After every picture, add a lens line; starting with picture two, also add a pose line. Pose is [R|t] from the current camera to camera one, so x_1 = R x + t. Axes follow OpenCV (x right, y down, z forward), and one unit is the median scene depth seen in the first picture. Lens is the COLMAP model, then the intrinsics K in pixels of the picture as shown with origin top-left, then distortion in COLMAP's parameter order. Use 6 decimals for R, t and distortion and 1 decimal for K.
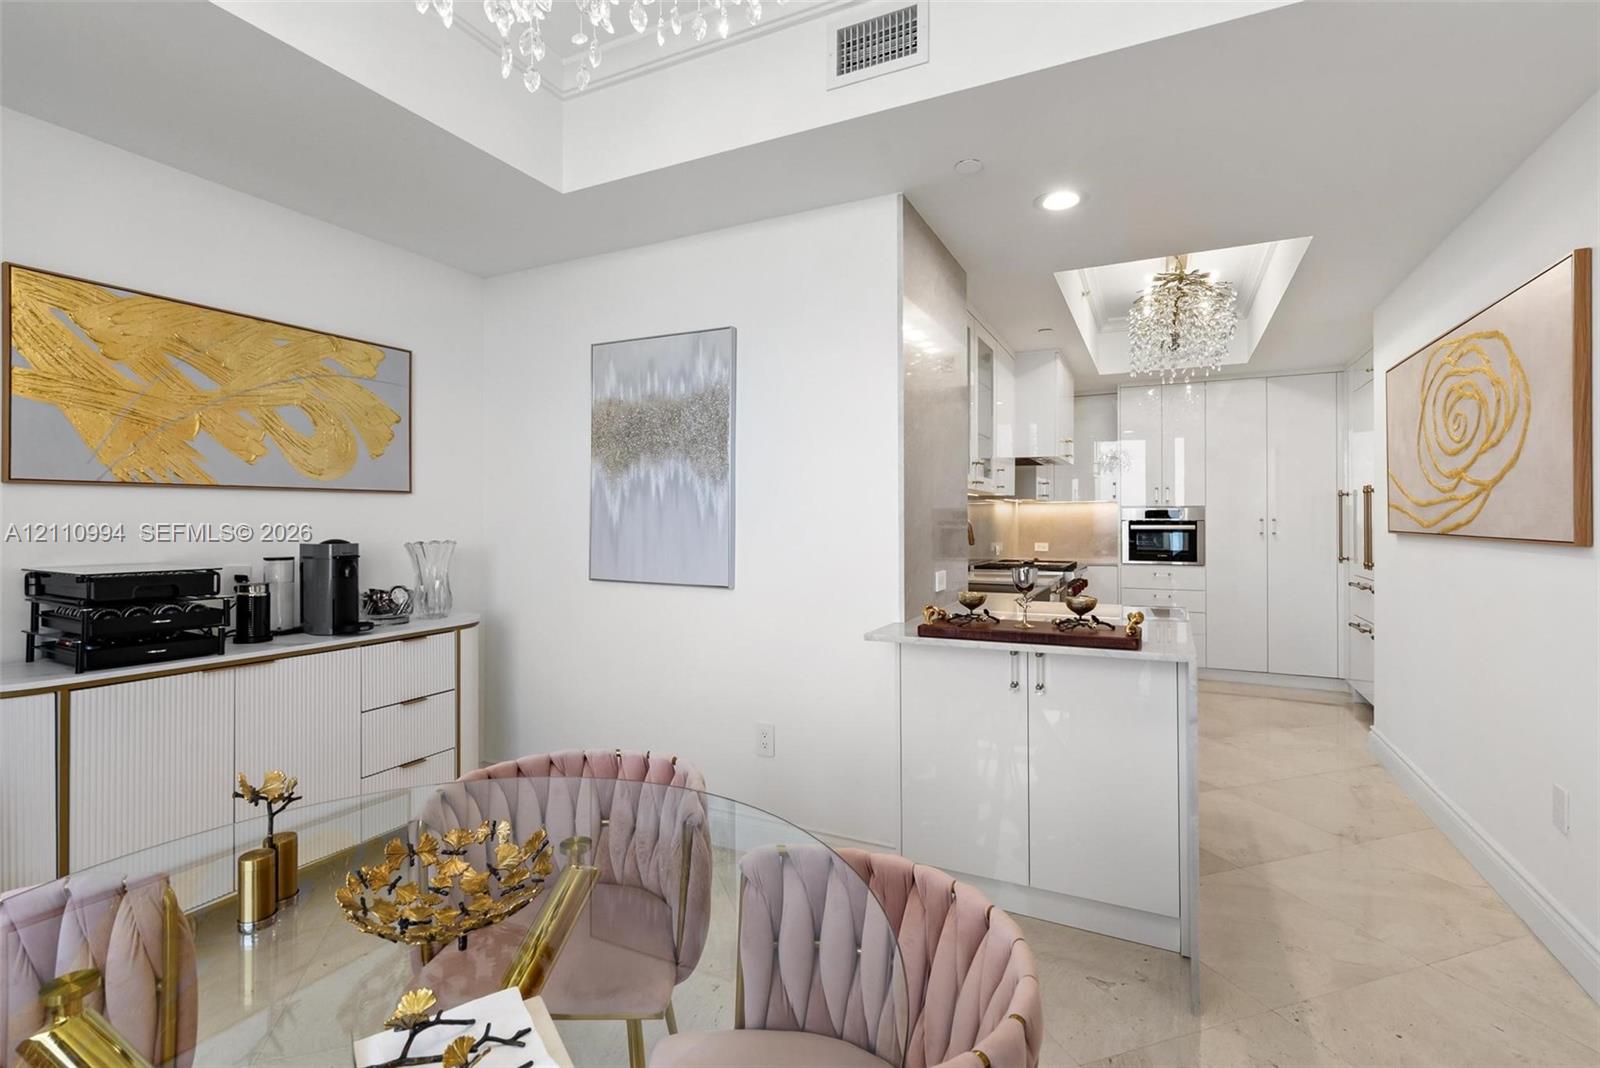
lens RADIAL K [[734.8, 0, 792.5], [0, 734.8, 525.1], [0, 0, 1]] dist [-0.008350, 0.003055]
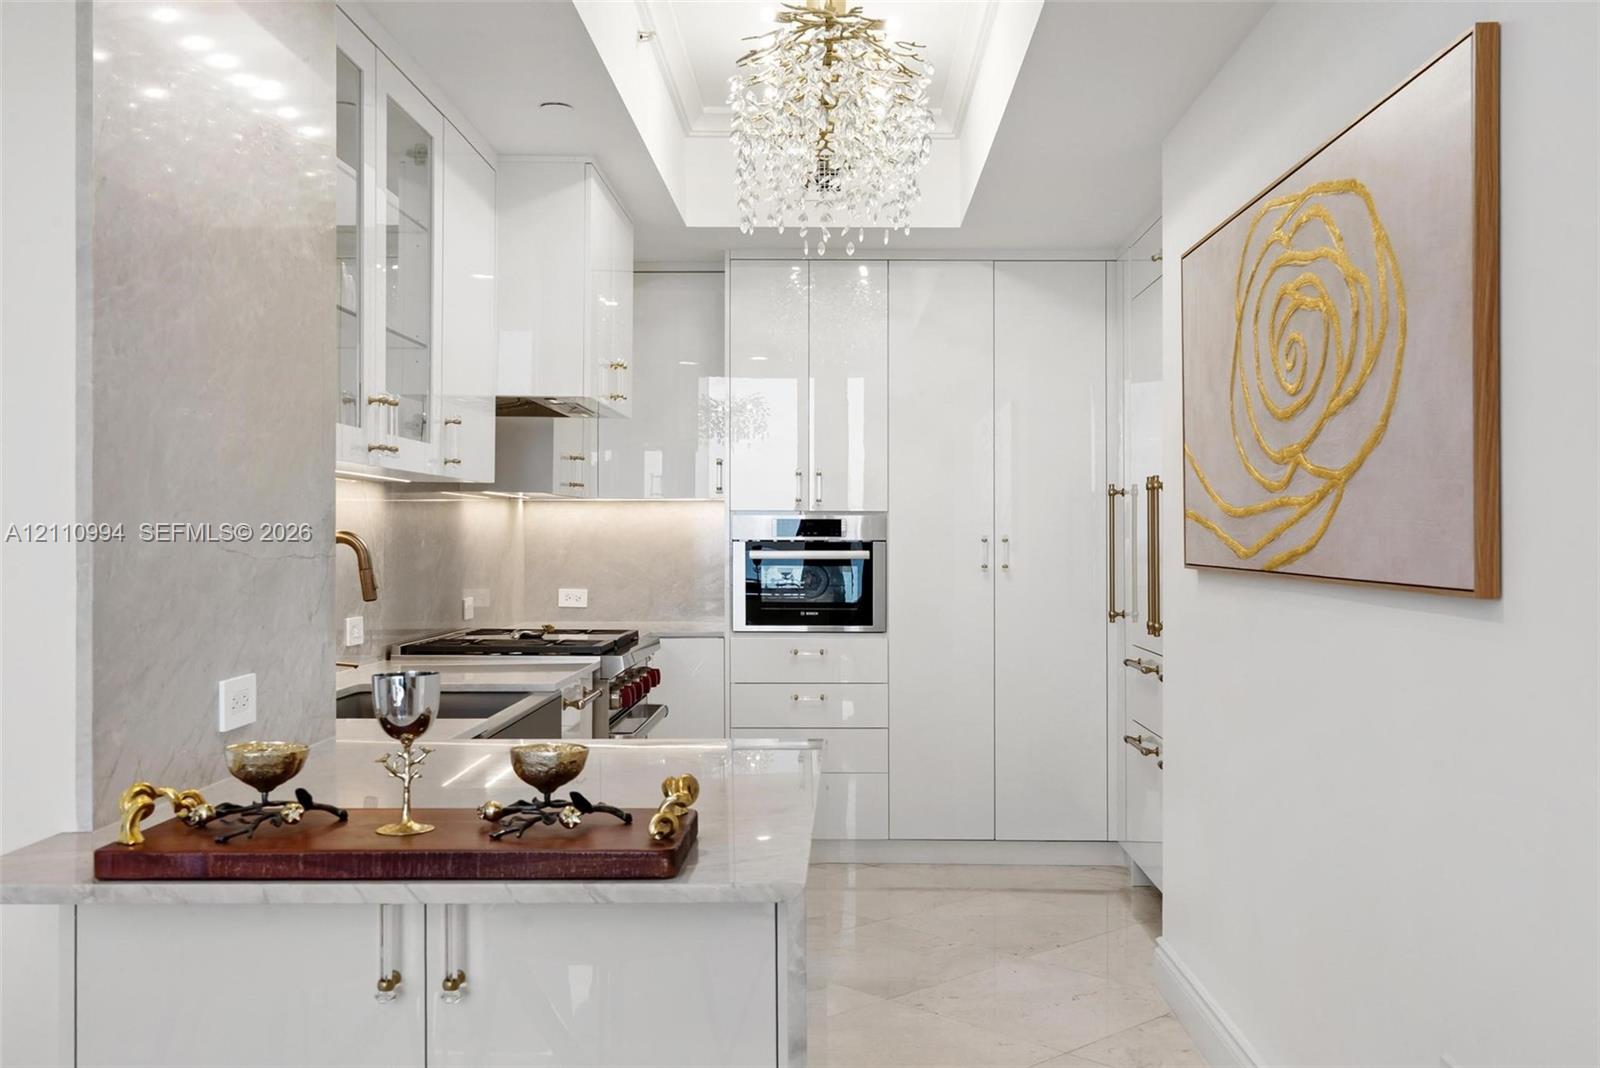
lens RADIAL K [[1564.6, 0, 814.2], [0, 1564.6, 547.2], [0, 0, 1]] dist [0.005284, 0.000000]
pose [[0.899731, 0.001183, 0.436443, 0.076184], [-0.001319, 0.999999, 0.000010, -0.002896], [-0.436443, -0.000585, 0.899732, 0.094596]]
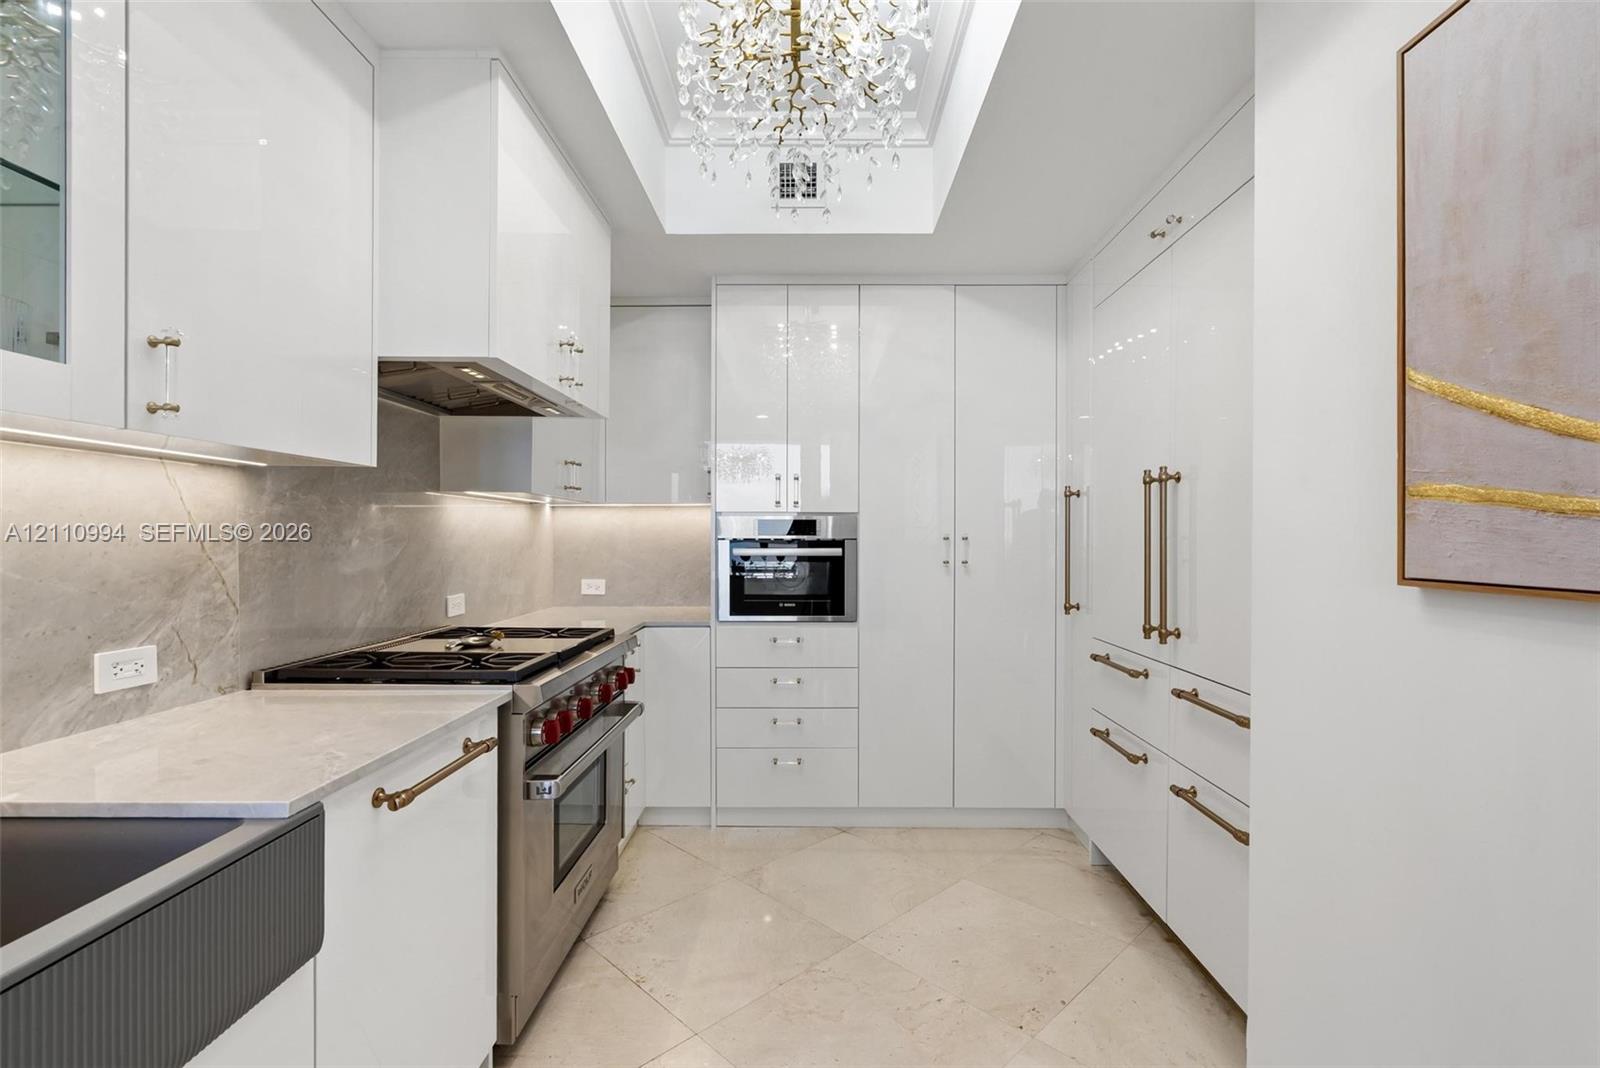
lens RADIAL K [[734.8, 0, 770.3], [0, 734.8, 583.2], [0, 0, 1]] dist [-0.008350, 0.003055]
pose [[0.918897, -0.022426, 0.393861, 0.373458], [0.000194, 0.998409, 0.056395, -0.005934], [-0.394499, -0.051745, 0.917438, 0.680119]]
